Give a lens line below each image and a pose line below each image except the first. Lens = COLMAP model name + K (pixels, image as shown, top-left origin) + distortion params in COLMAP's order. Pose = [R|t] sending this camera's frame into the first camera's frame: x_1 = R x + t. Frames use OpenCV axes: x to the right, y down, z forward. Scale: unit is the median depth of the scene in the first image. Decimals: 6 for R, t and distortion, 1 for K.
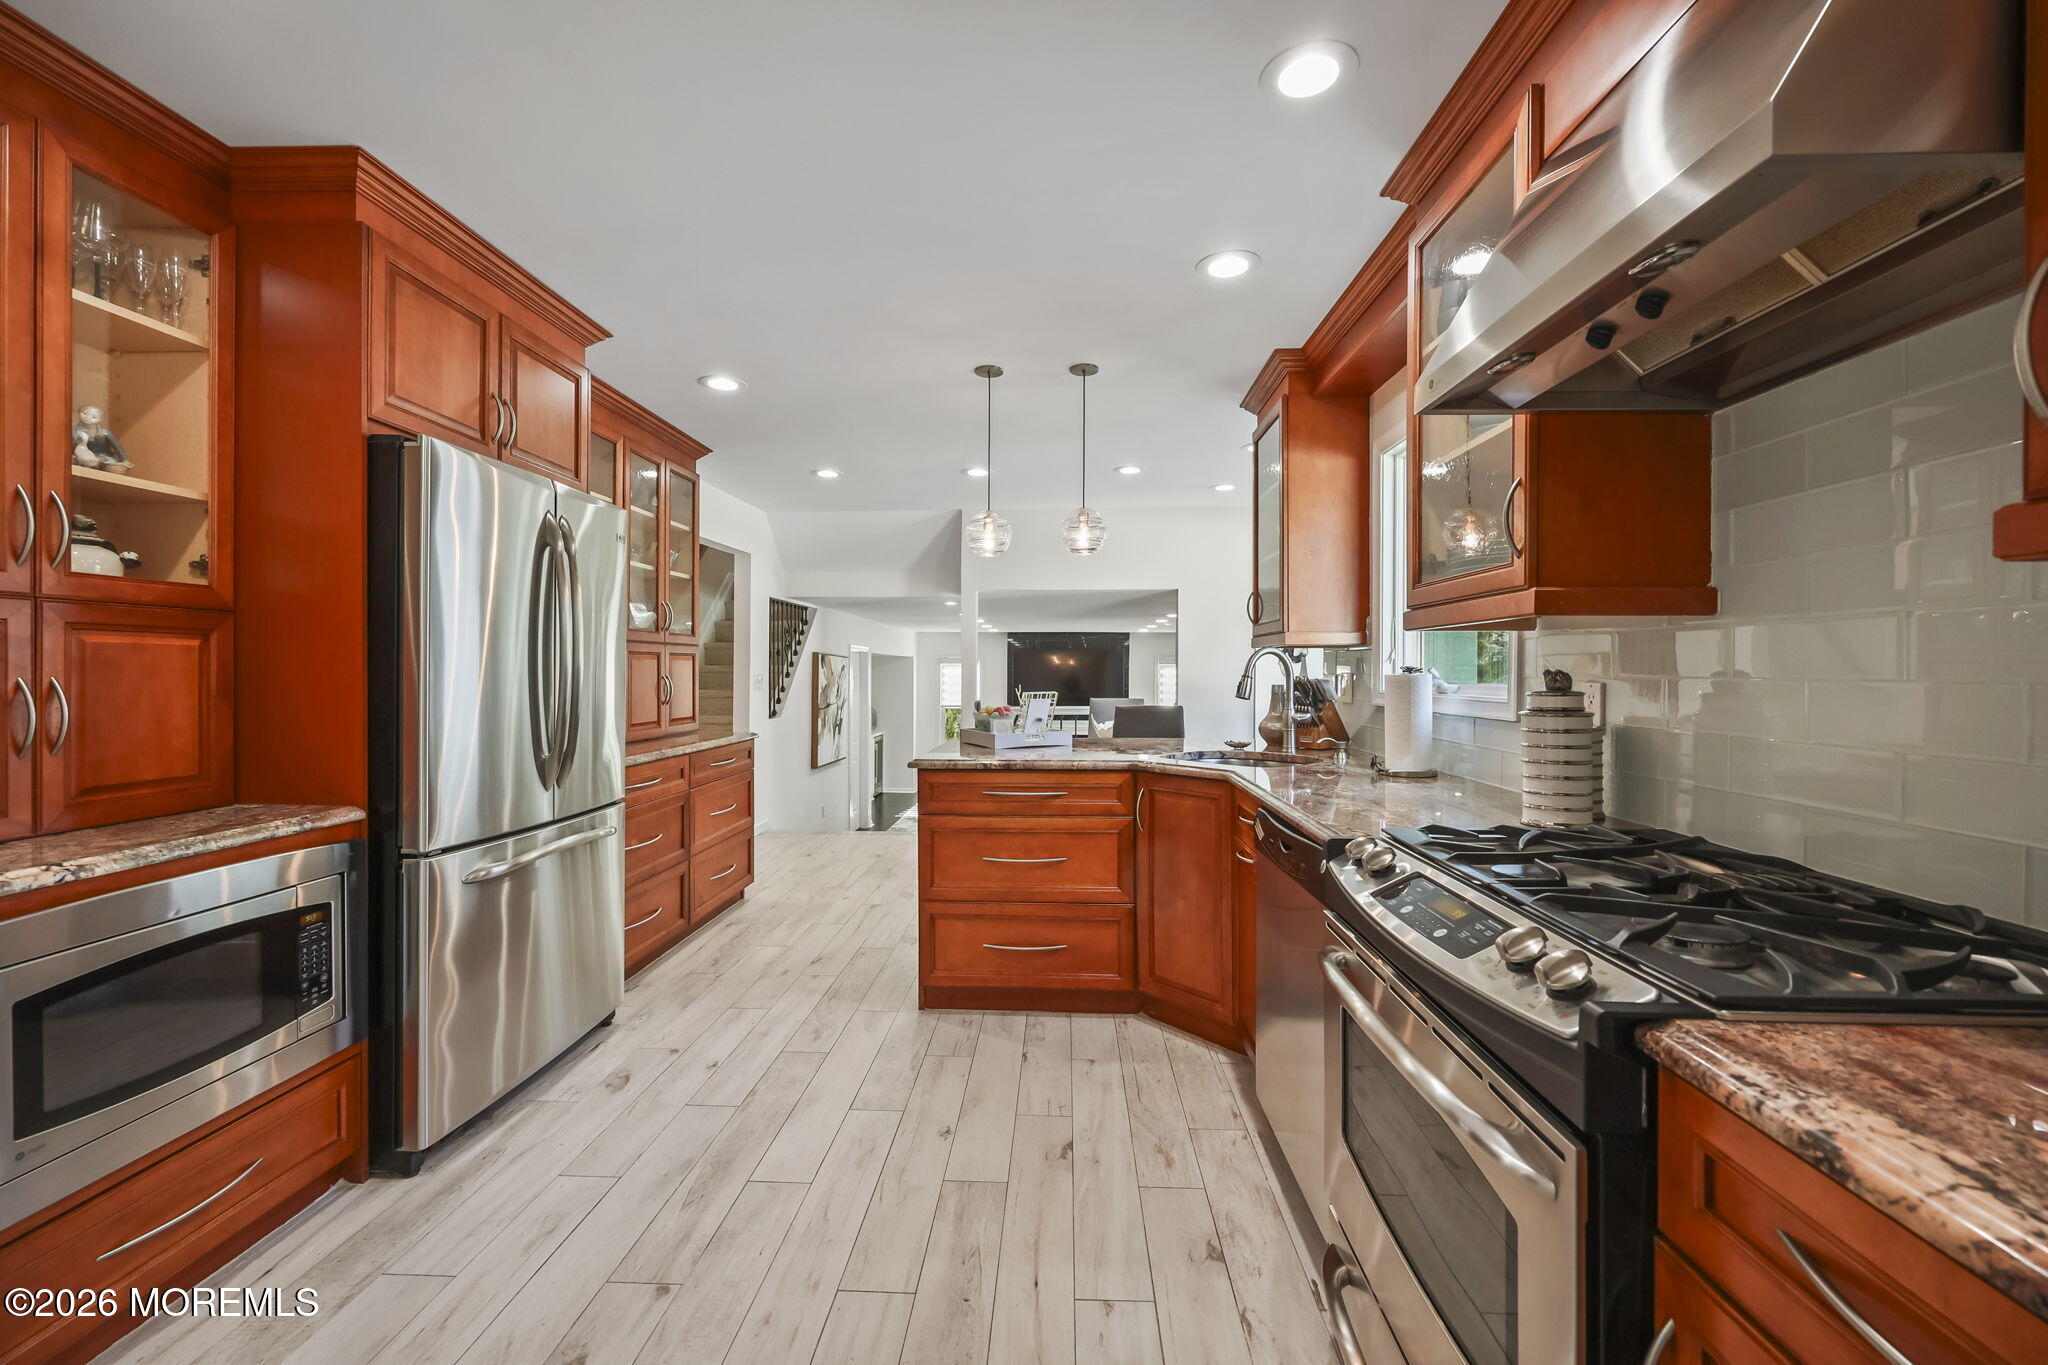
lens RADIAL K [[831.0, 0, 1026.5], [0, 831.0, 675.8], [0, 0, 1]] dist [-0.002827, 0.000194]
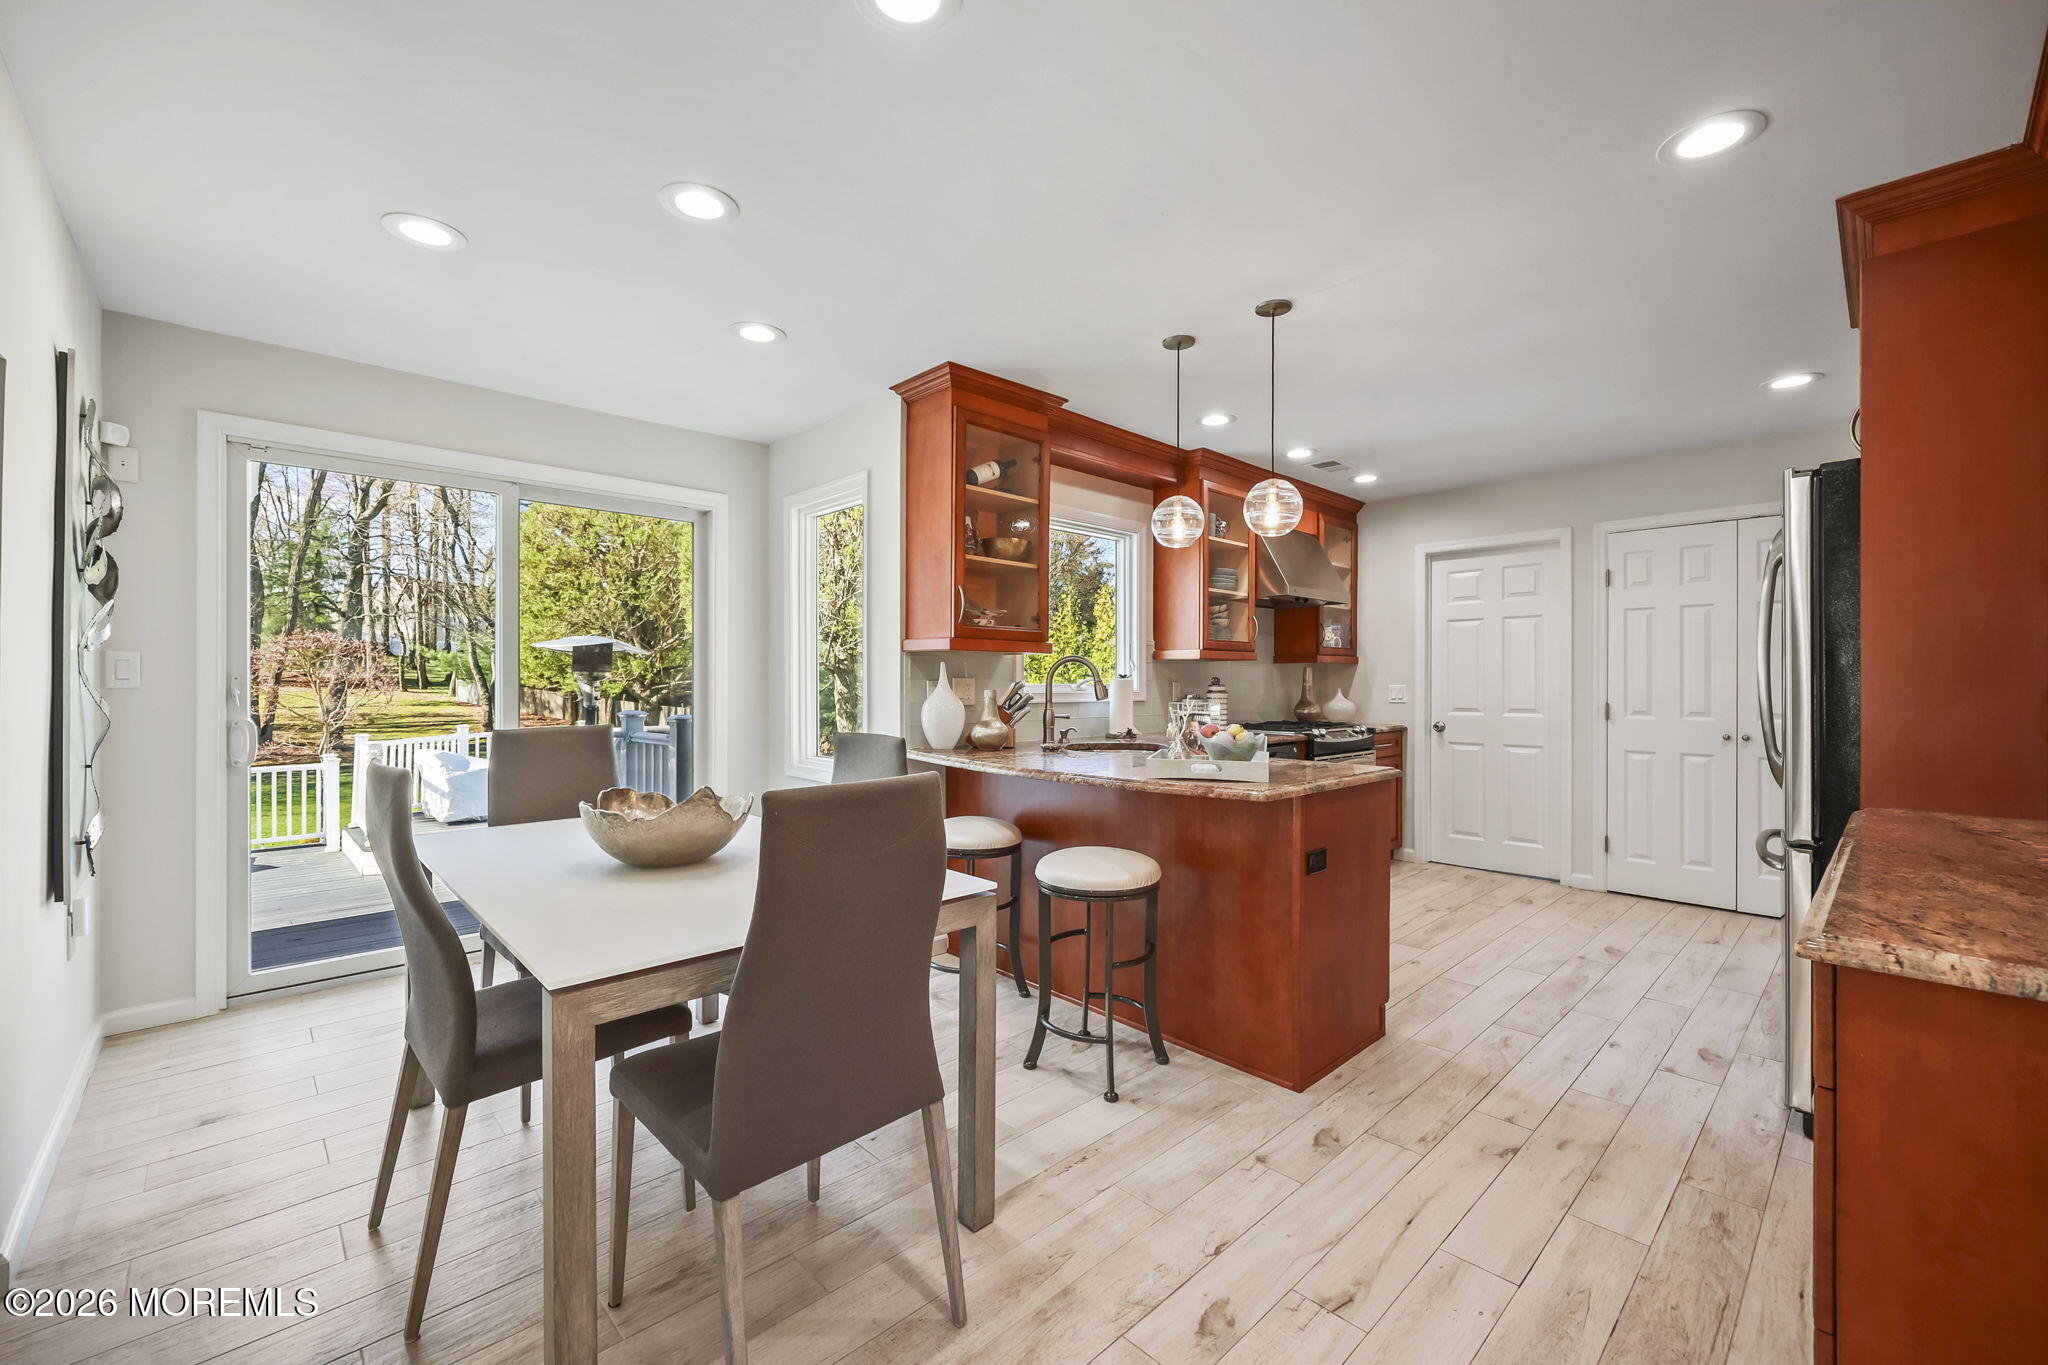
lens RADIAL K [[831.0, 0, 1026.6], [0, 831.0, 681.2], [0, 0, 1]] dist [-0.002827, 0.000194]
pose [[-0.722171, -0.005453, 0.691693, -0.724829], [0.000254, 0.999967, 0.008148, -0.010619], [-0.691714, 0.006060, -0.722146, 2.925855]]
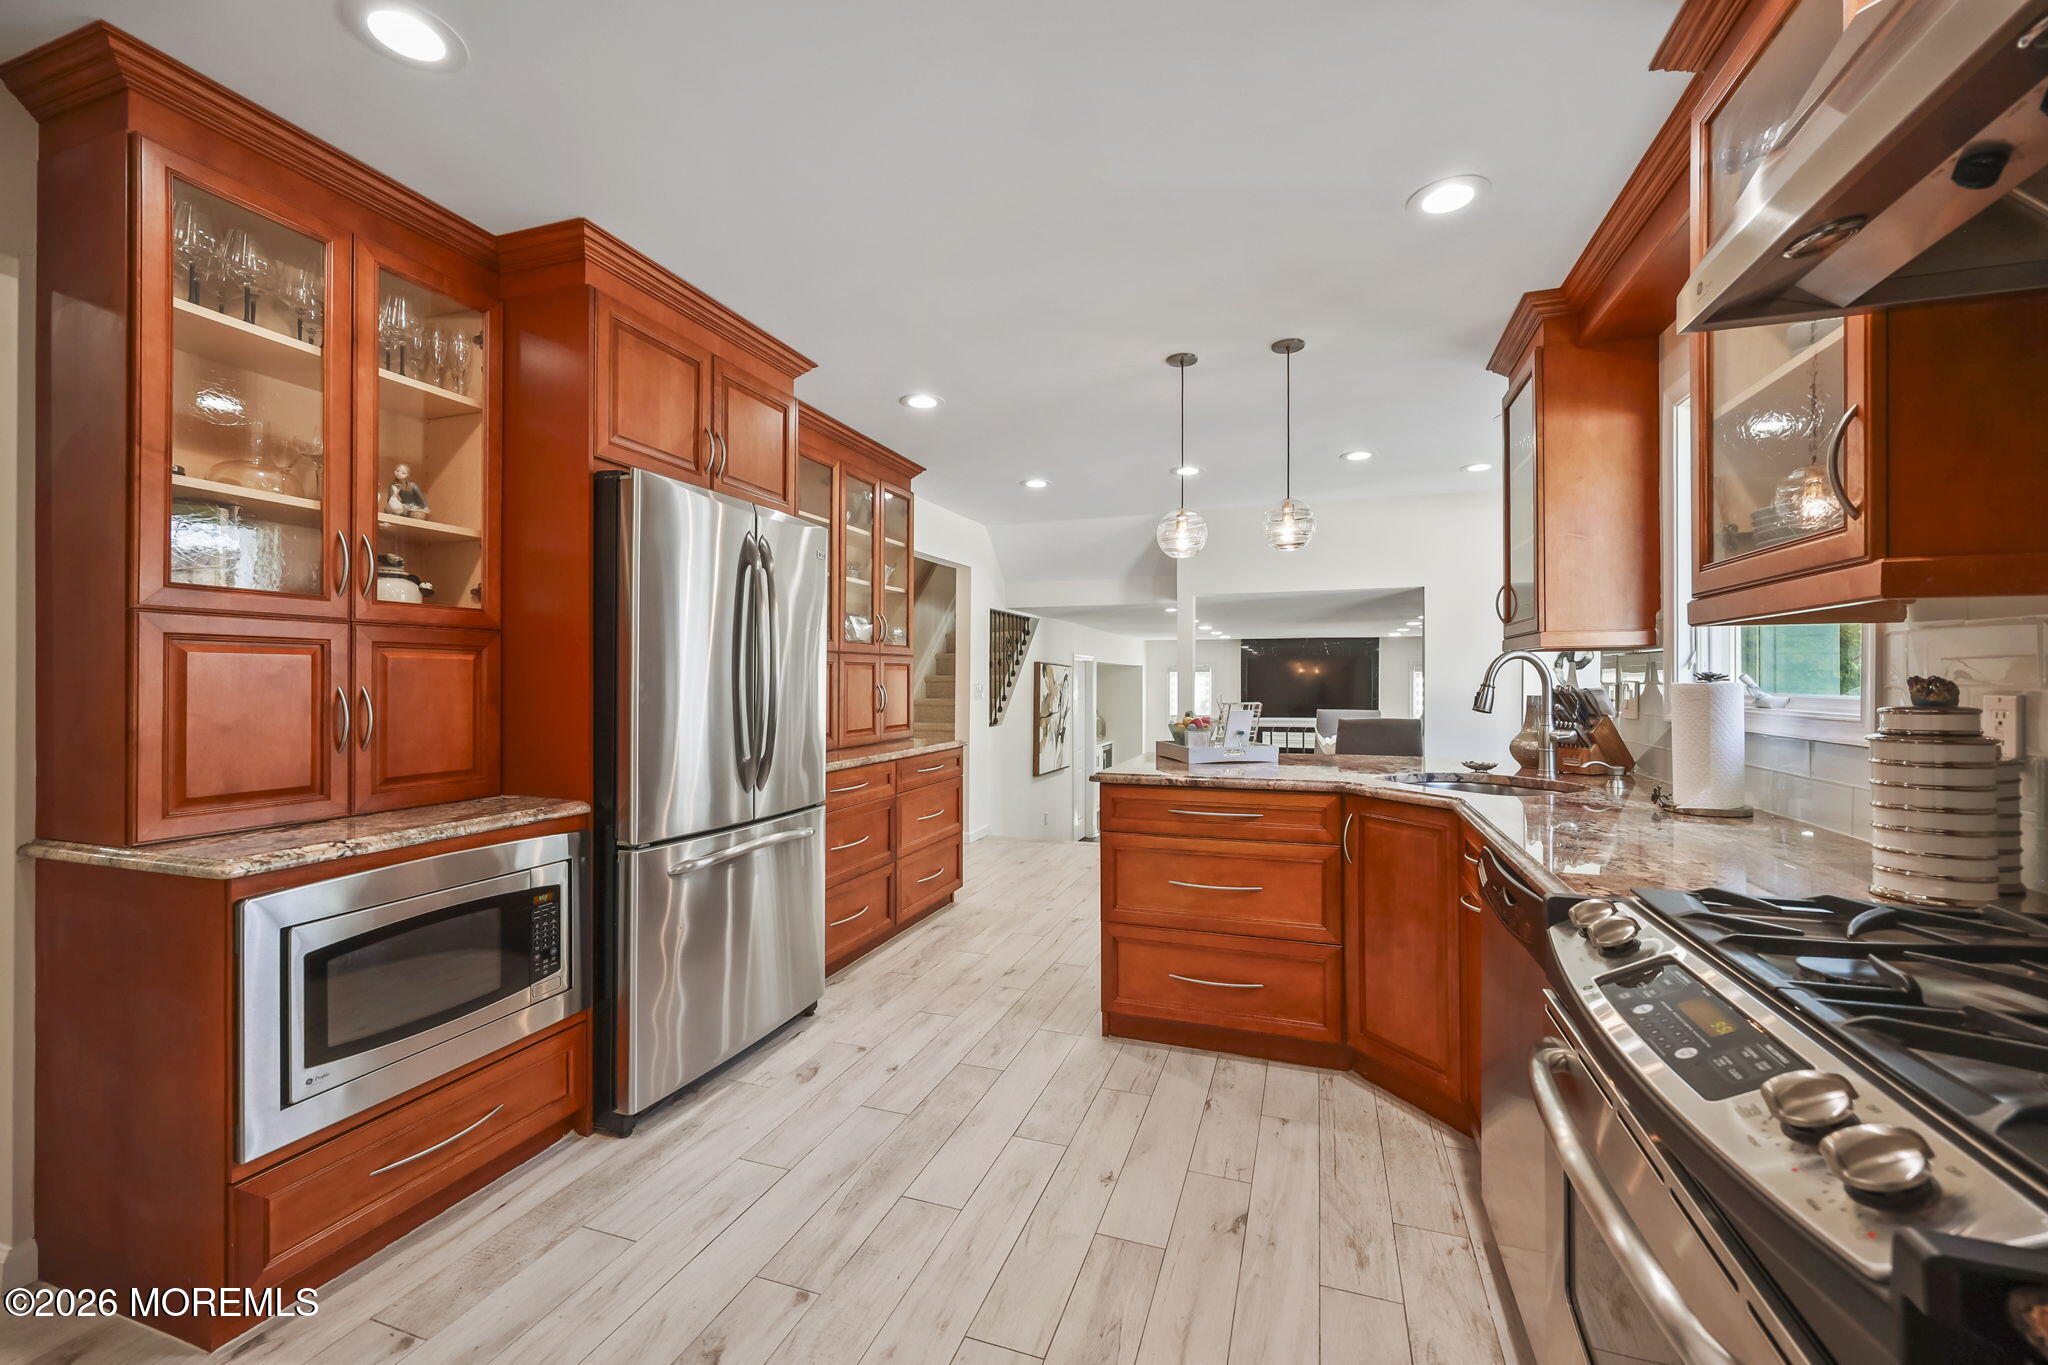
lens RADIAL K [[831.0, 0, 1021.6], [0, 831.0, 678.7], [0, 0, 1]] dist [-0.002827, 0.000194]
pose [[0.956455, -0.002607, -0.291868, 0.090143], [0.000480, 0.999973, -0.007356, -0.000488], [0.291879, 0.006895, 0.956430, 0.089430]]
